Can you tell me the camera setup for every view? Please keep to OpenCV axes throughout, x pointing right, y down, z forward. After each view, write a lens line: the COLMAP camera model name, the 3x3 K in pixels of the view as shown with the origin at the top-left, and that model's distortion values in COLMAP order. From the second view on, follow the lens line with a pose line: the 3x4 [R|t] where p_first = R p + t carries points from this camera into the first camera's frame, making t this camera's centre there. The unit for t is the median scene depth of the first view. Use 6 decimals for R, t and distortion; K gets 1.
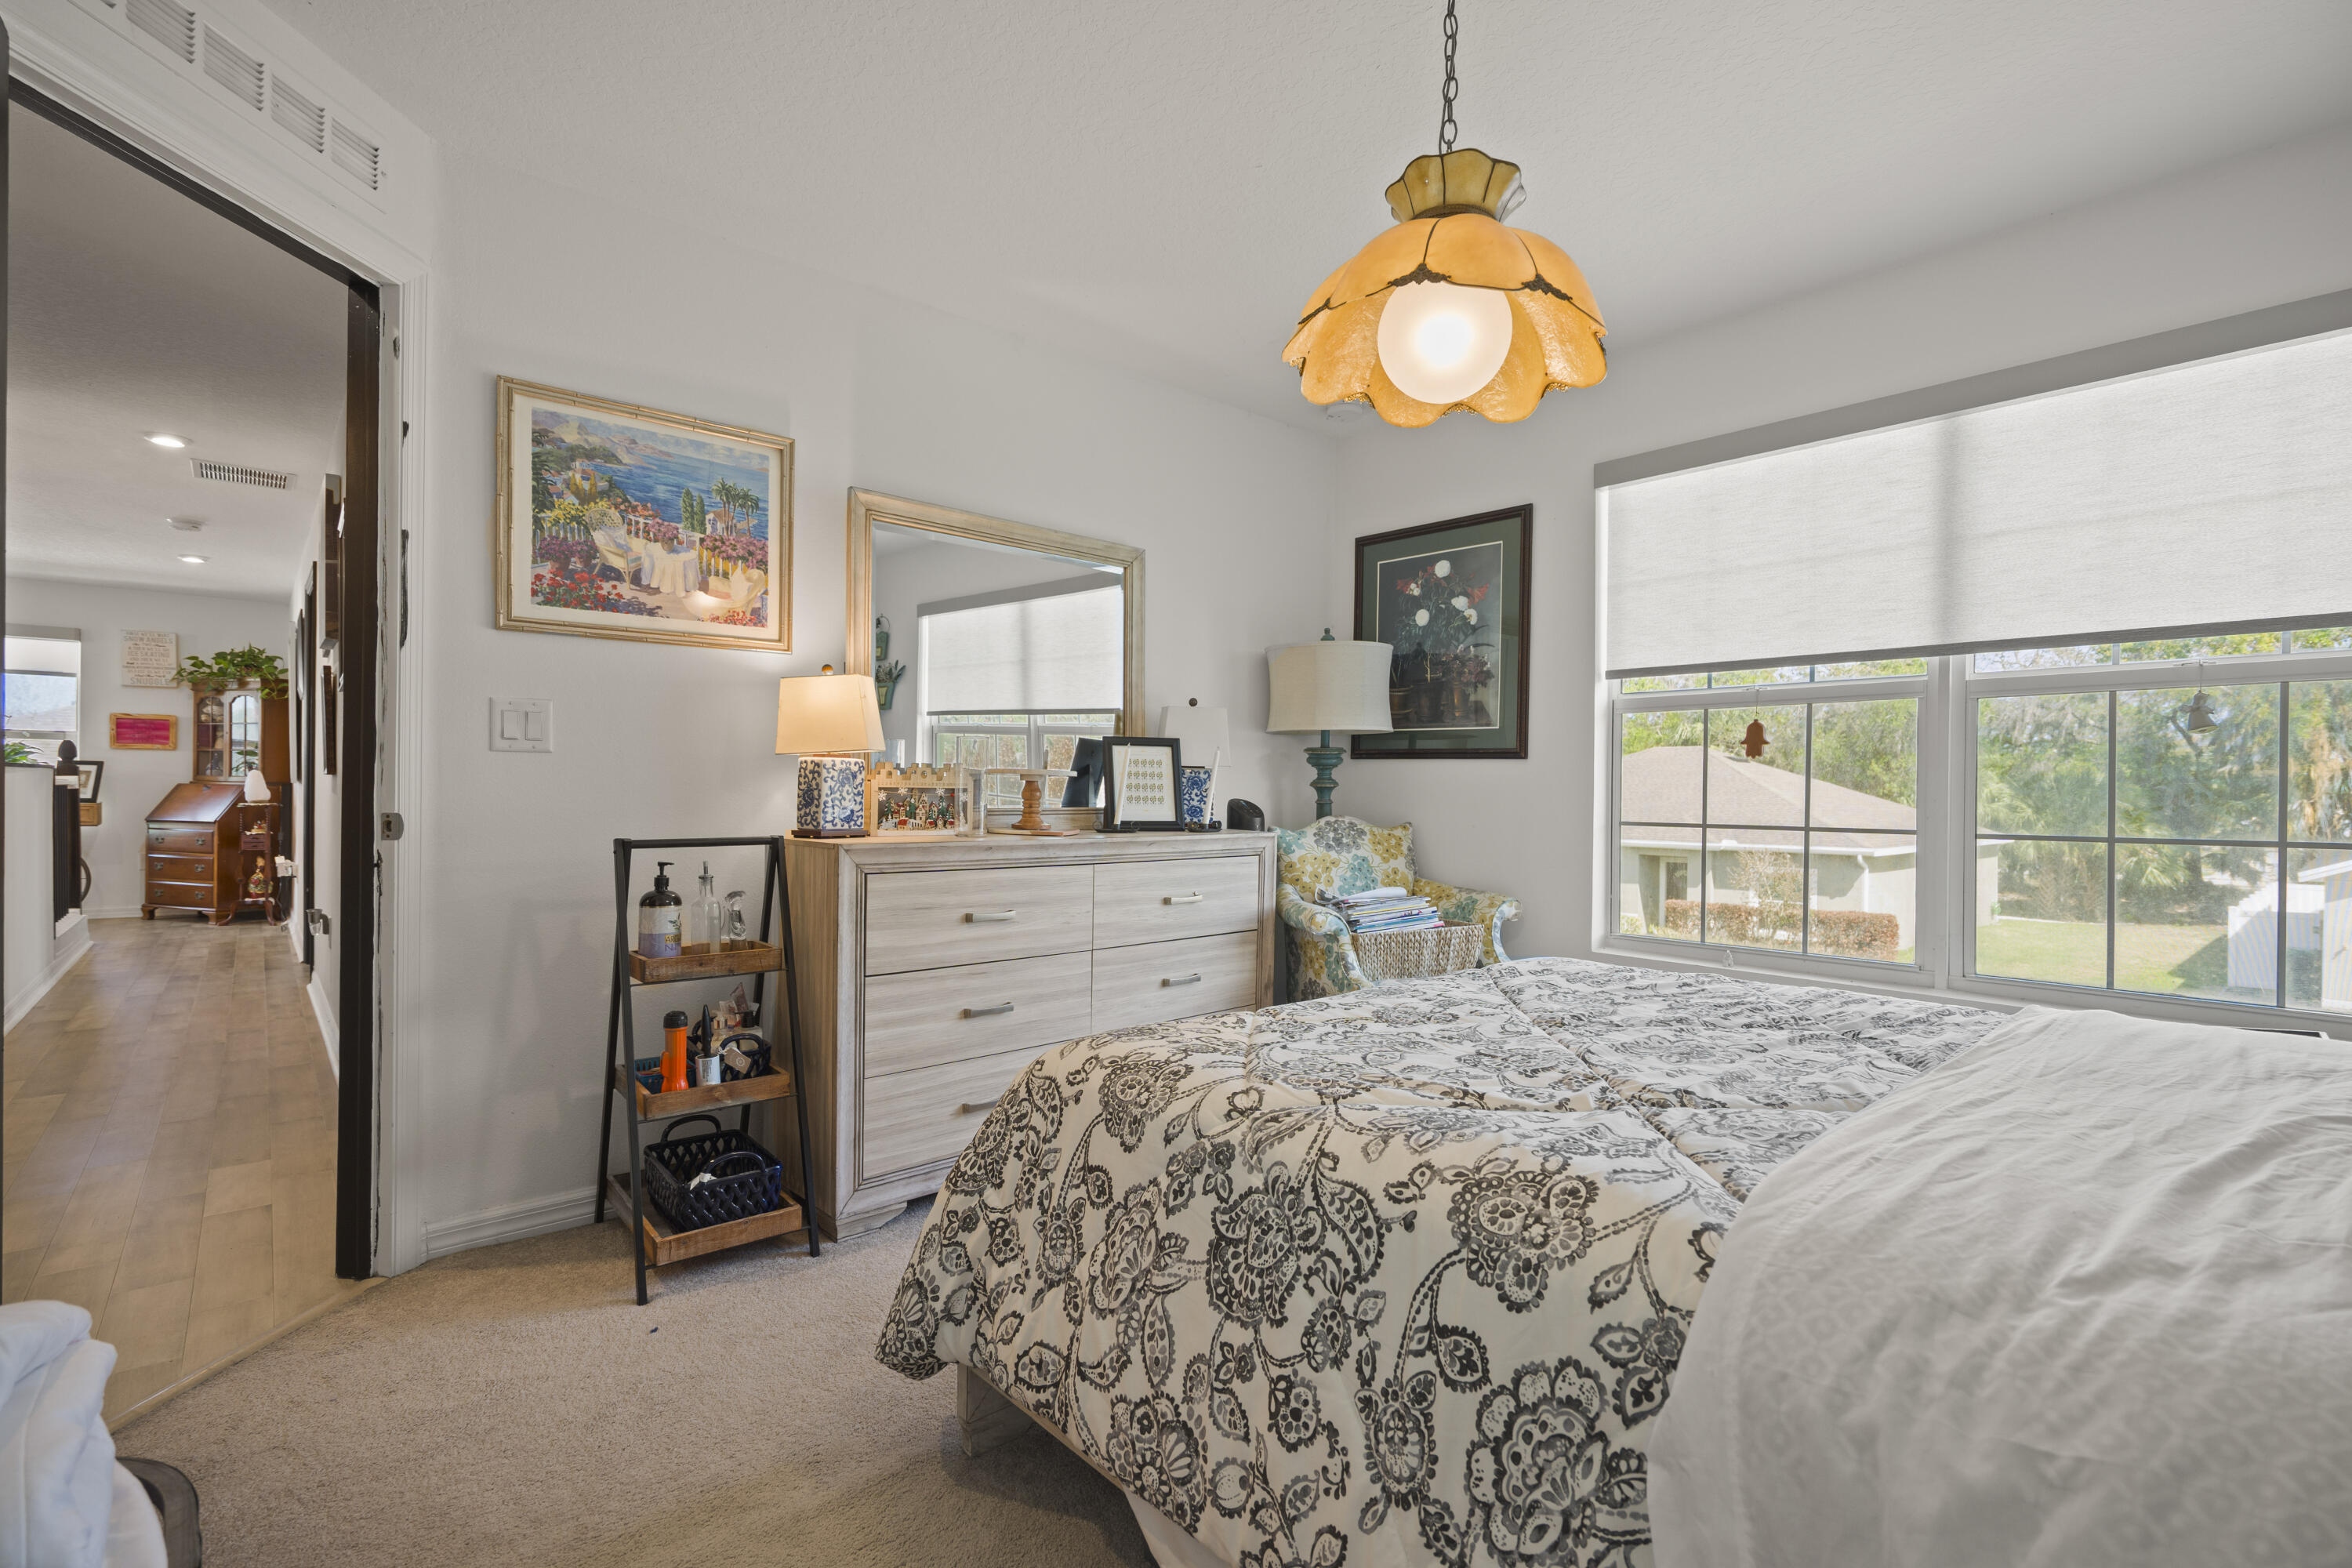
lens RADIAL K [[1091.9, 0, 1187.7], [0, 1091.9, 704.0], [0, 0, 1]] dist [-0.000300, -0.000785]
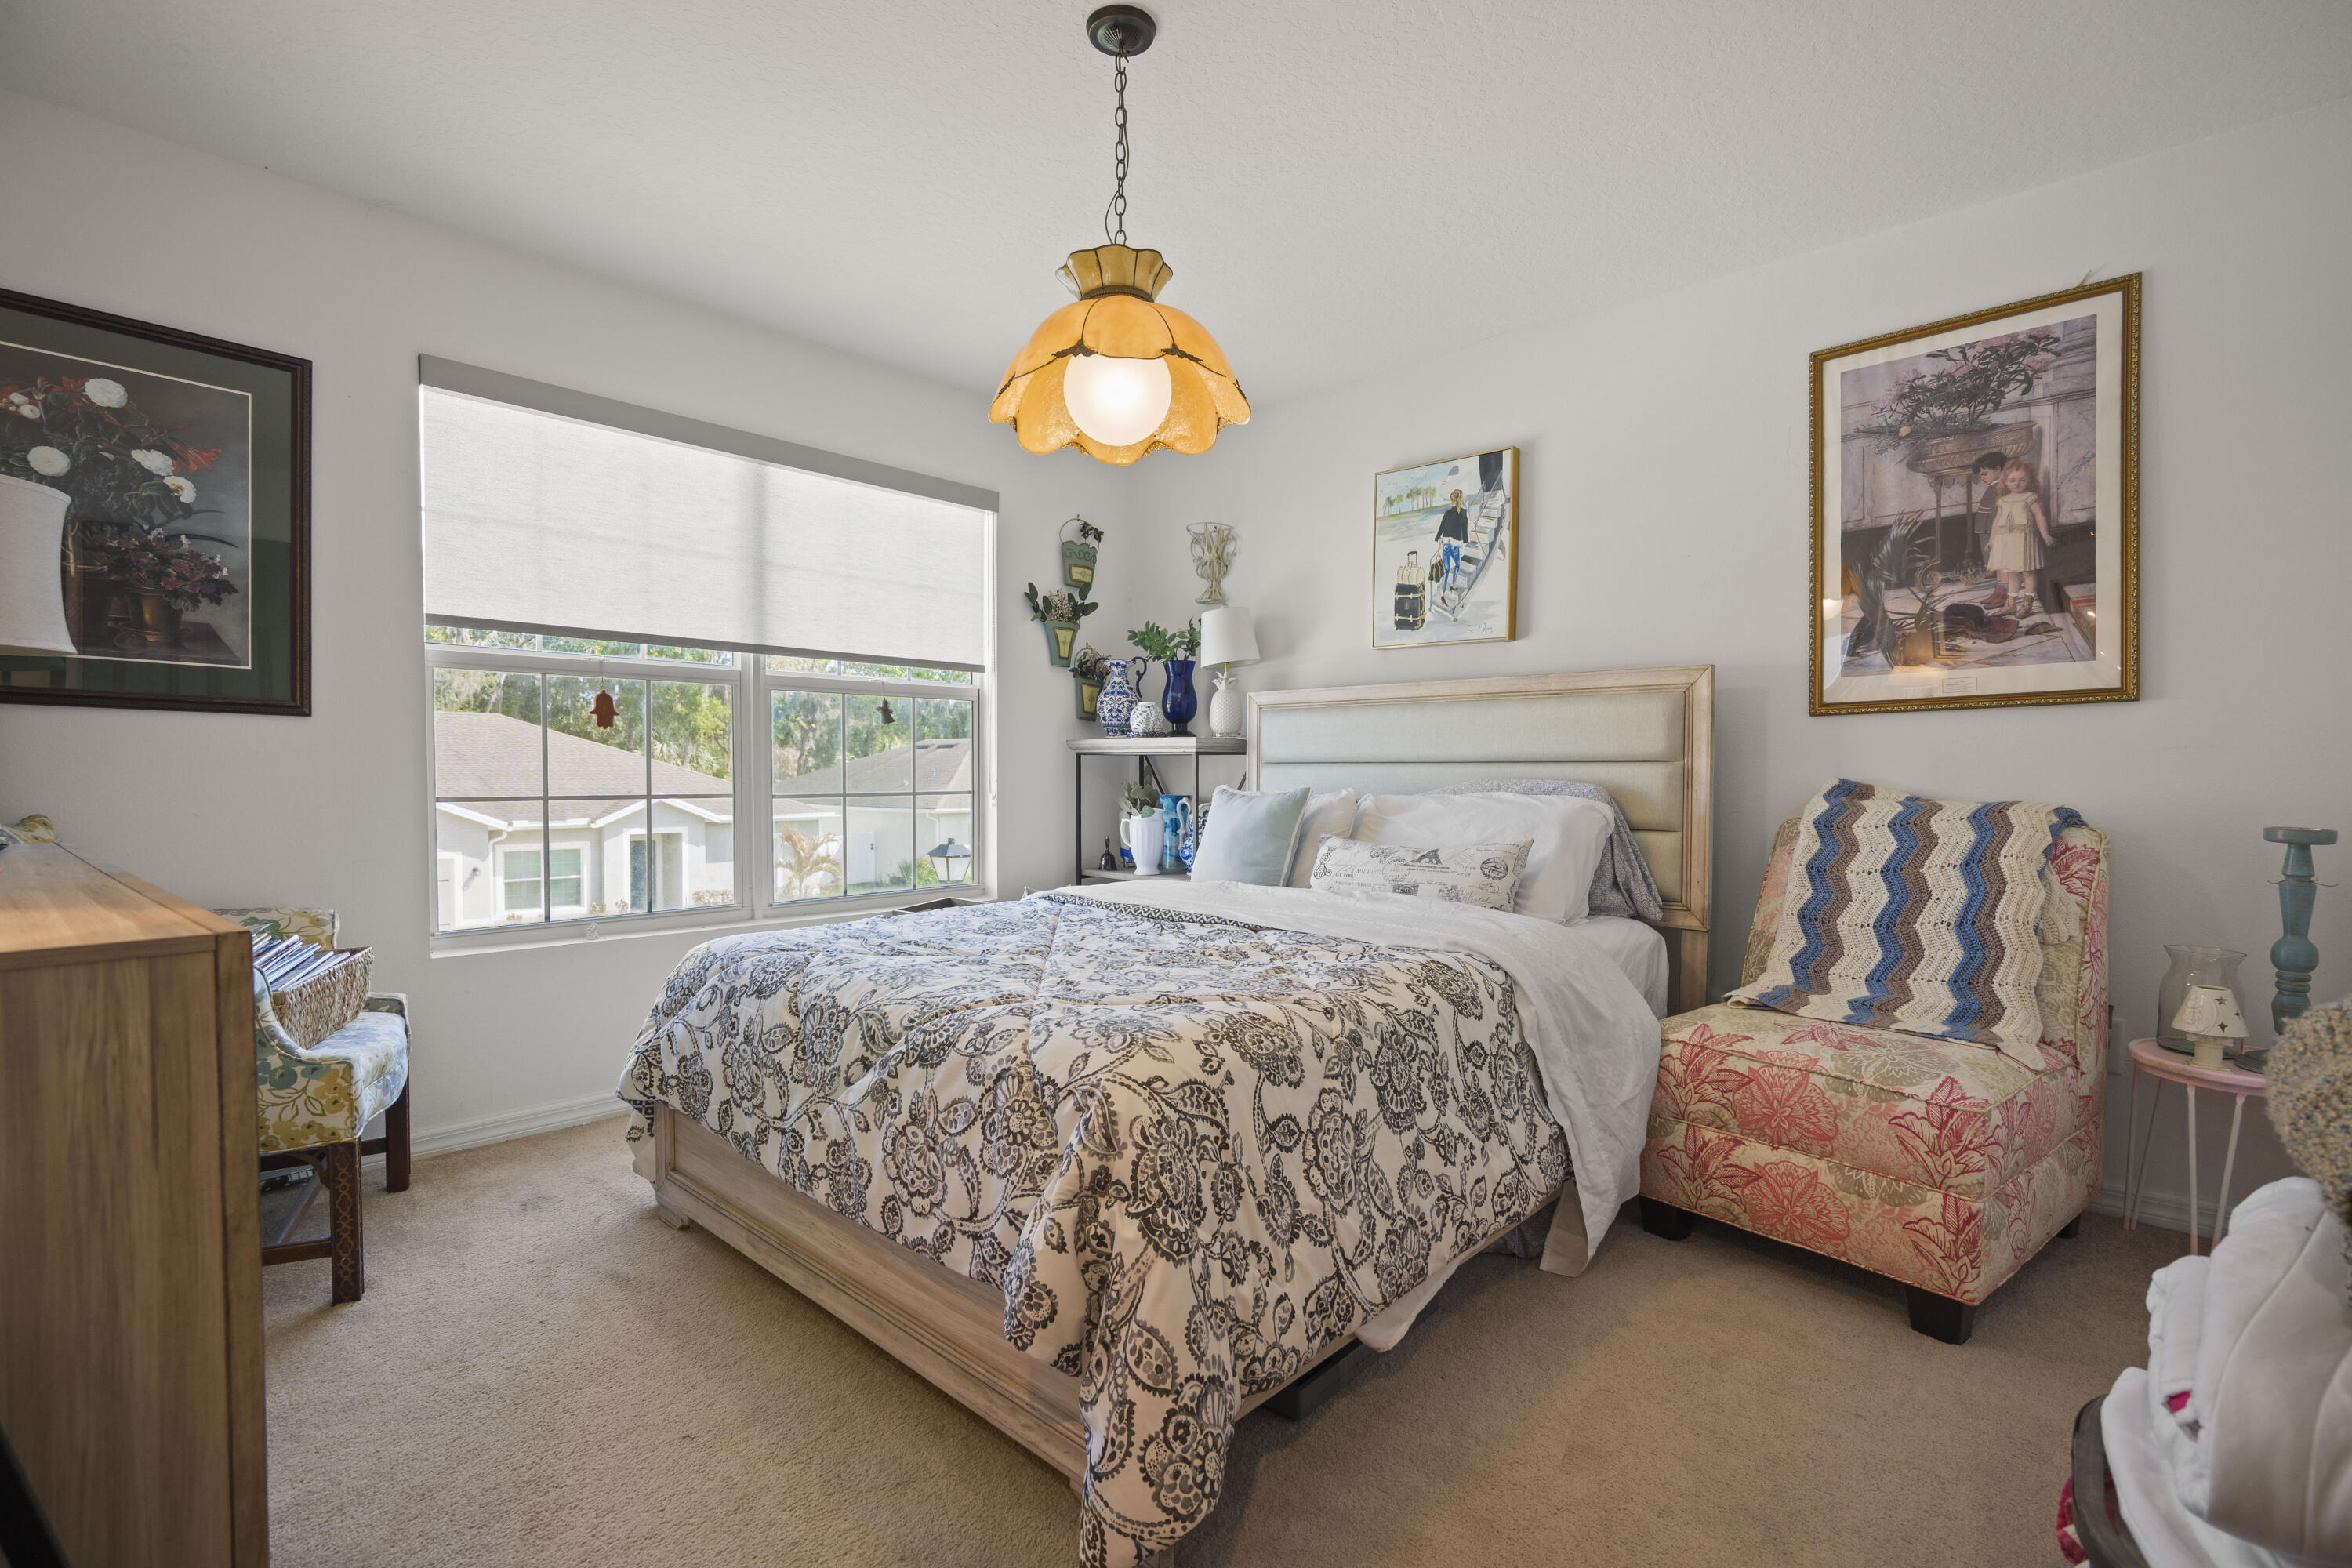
lens RADIAL K [[1023.9, 0, 1176.0], [0, 1023.9, 784.0], [0, 0, 1]] dist [-0.000539, -0.000056]
pose [[-0.091788, -0.026042, 0.995438, -0.662041], [-0.085644, 0.996160, 0.018164, 0.052747], [-0.992089, -0.083586, -0.093666, 0.755069]]
